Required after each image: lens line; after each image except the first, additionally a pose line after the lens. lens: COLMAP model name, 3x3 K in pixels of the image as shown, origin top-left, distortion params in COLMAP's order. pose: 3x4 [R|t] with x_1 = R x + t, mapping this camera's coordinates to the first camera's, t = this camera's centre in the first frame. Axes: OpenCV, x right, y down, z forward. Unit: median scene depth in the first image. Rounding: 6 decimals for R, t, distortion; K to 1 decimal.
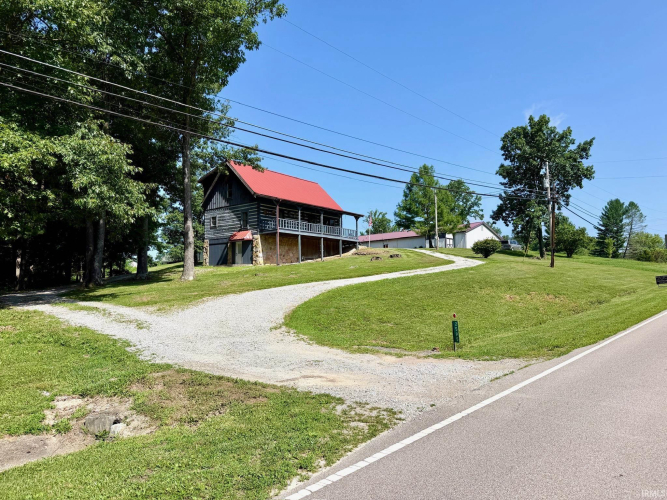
lens RADIAL K [[453.8, 0, 330.6], [0, 453.8, 249.7], [0, 0, 1]] dist [0.009147, -0.001976]
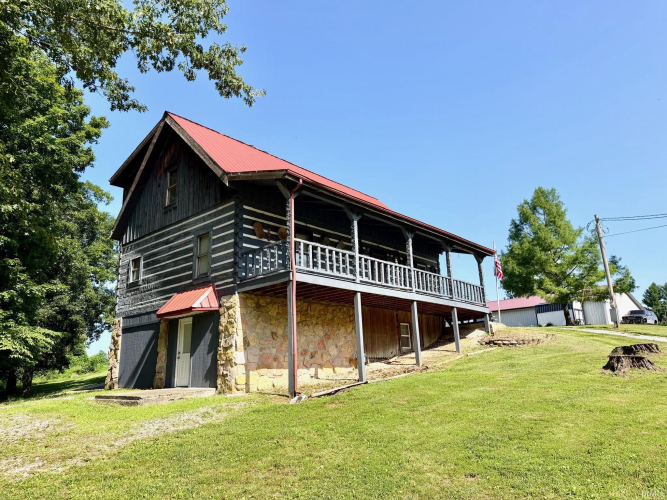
lens RADIAL K [[453.8, 0, 334.5], [0, 453.8, 247.2], [0, 0, 1]] dist [0.009147, -0.001976]
pose [[0.997650, -0.041564, -0.054470, -0.064327], [0.030612, 0.981623, -0.188360, -0.001980], [0.061298, 0.186250, 0.980588, 0.641549]]
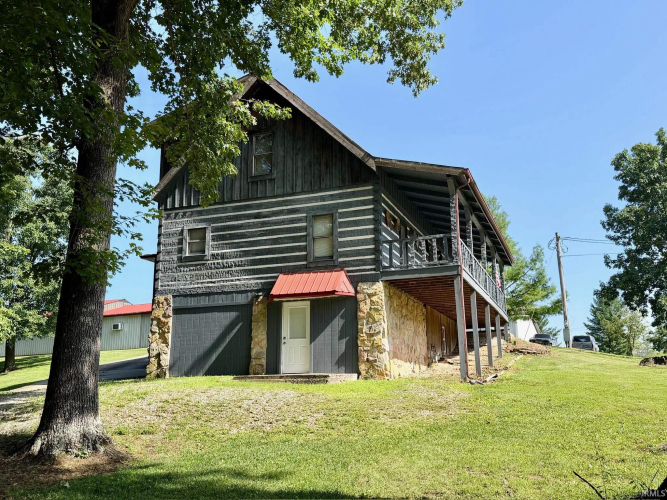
lens RADIAL K [[601.2, 0, 338.3], [0, 601.2, 254.5], [0, 0, 1]] dist [0.056431, 0.000864]
pose [[0.959780, 0.068037, 0.272384, -0.287839], [-0.025353, 0.987232, -0.157260, 0.015646], [-0.279605, 0.144029, 0.949251, 0.565418]]
